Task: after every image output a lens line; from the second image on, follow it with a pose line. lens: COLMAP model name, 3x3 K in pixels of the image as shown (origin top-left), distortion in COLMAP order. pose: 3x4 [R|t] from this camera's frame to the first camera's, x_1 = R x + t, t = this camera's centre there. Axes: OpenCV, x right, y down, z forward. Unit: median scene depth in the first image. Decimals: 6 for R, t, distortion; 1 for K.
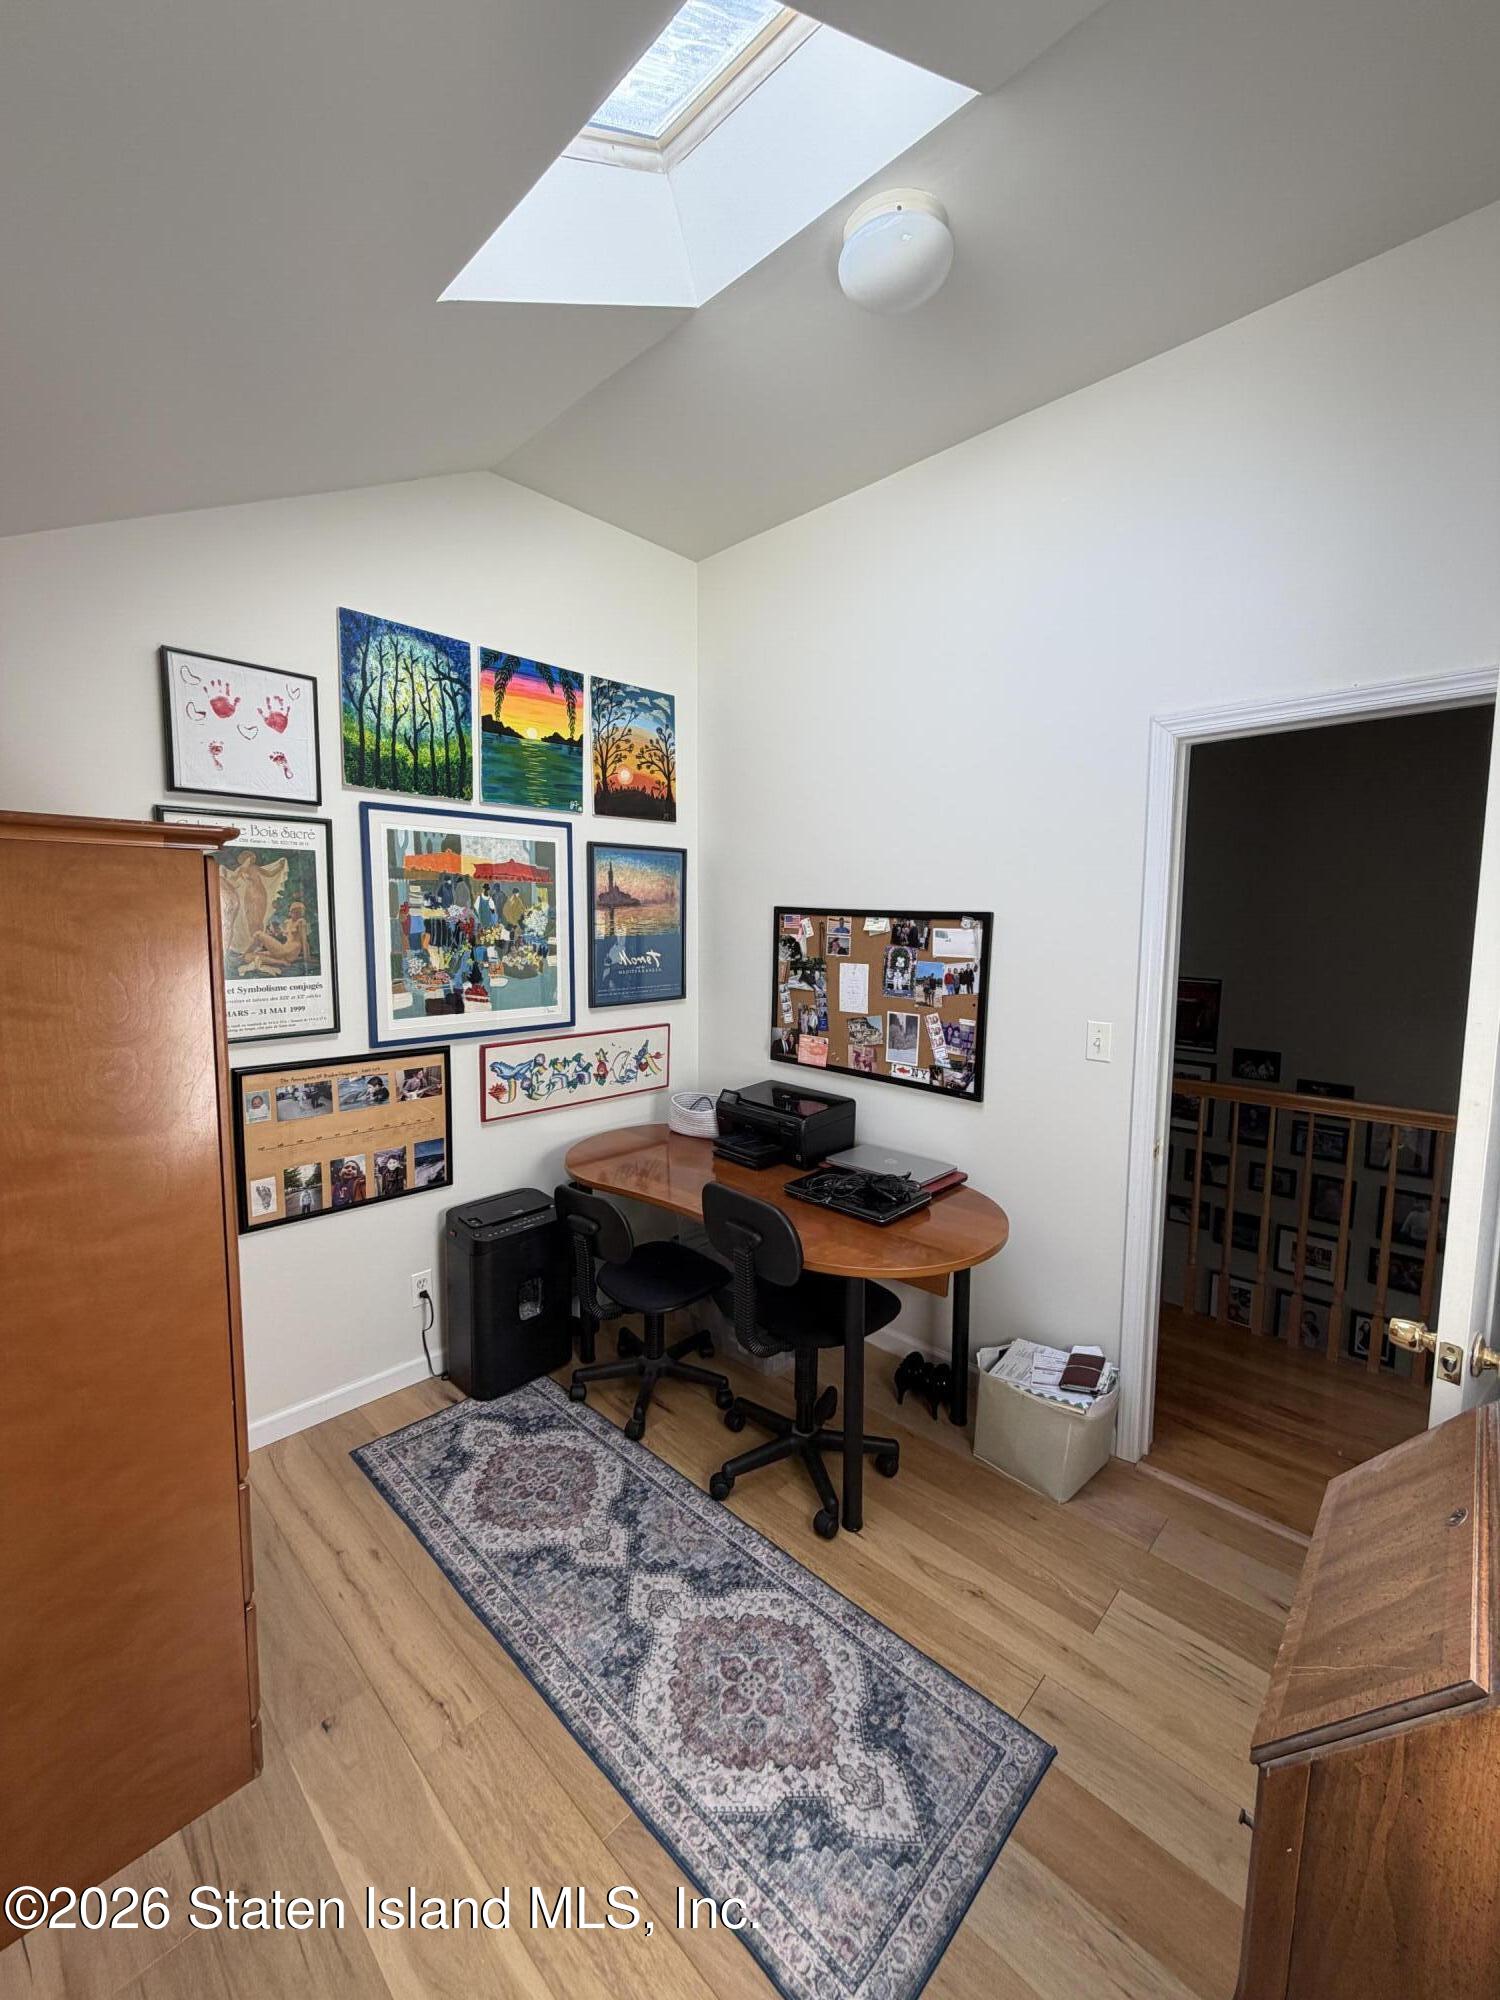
lens RADIAL K [[792.6, 0, 752.8], [0, 792.6, 995.1], [0, 0, 1]] dist [0.000248, 0.000098]
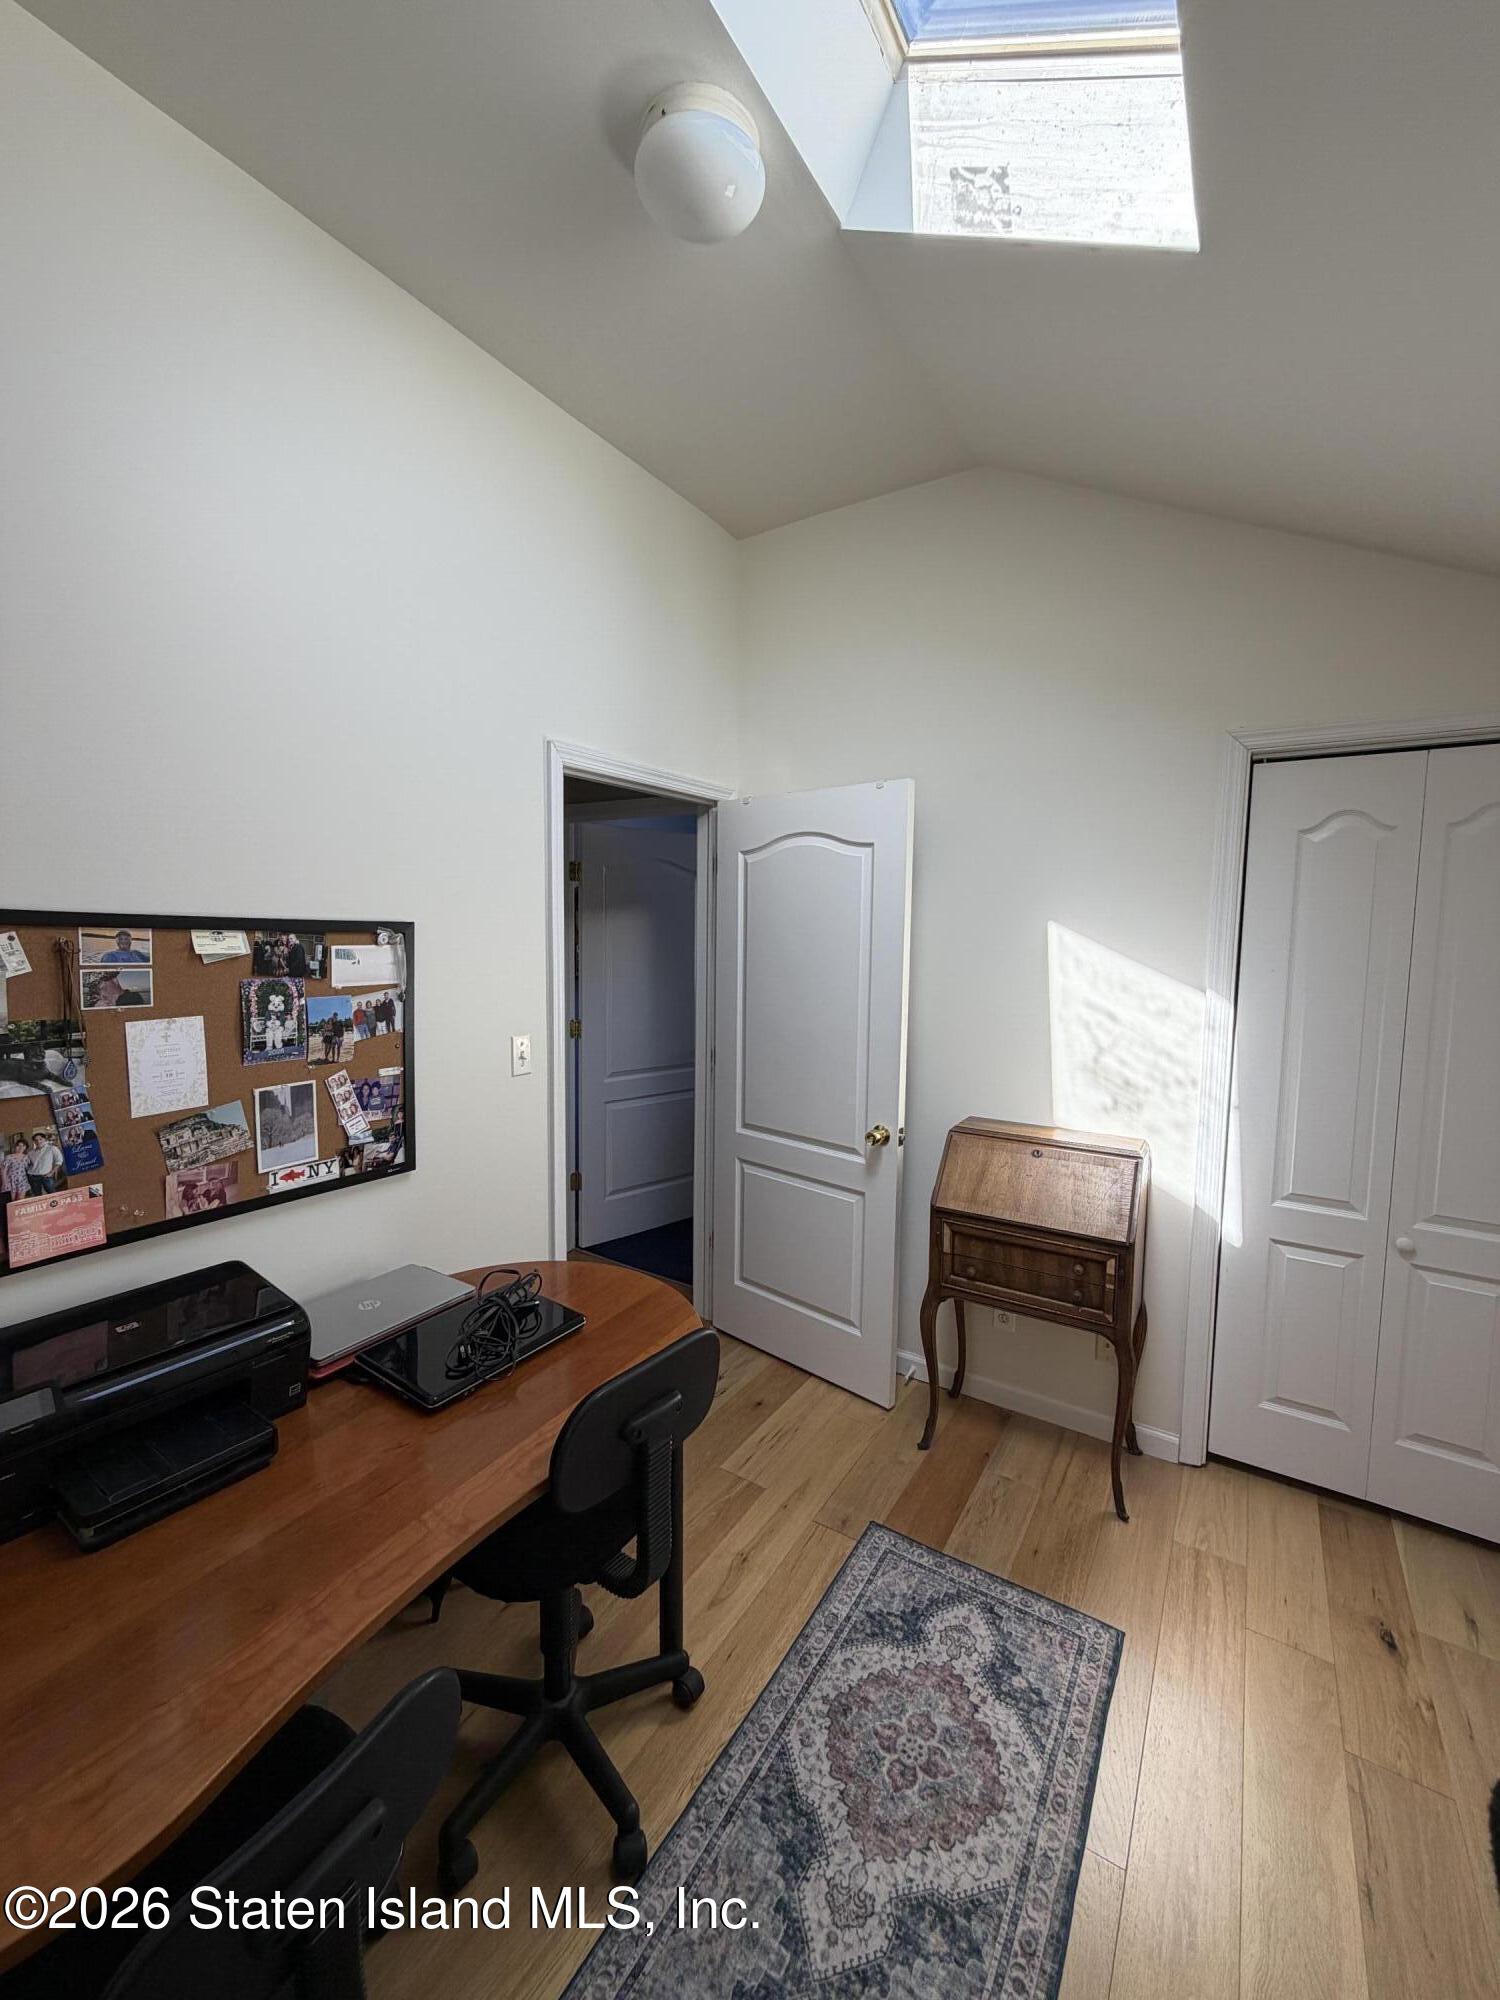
lens RADIAL K [[792.6, 0, 752.0], [0, 792.6, 995.9], [0, 0, 1]] dist [0.000248, 0.000098]
pose [[-0.192254, -0.092962, 0.976932, -0.690193], [0.090456, 0.989586, 0.111967, -0.118749], [-0.977167, 0.109896, -0.181843, 1.084355]]
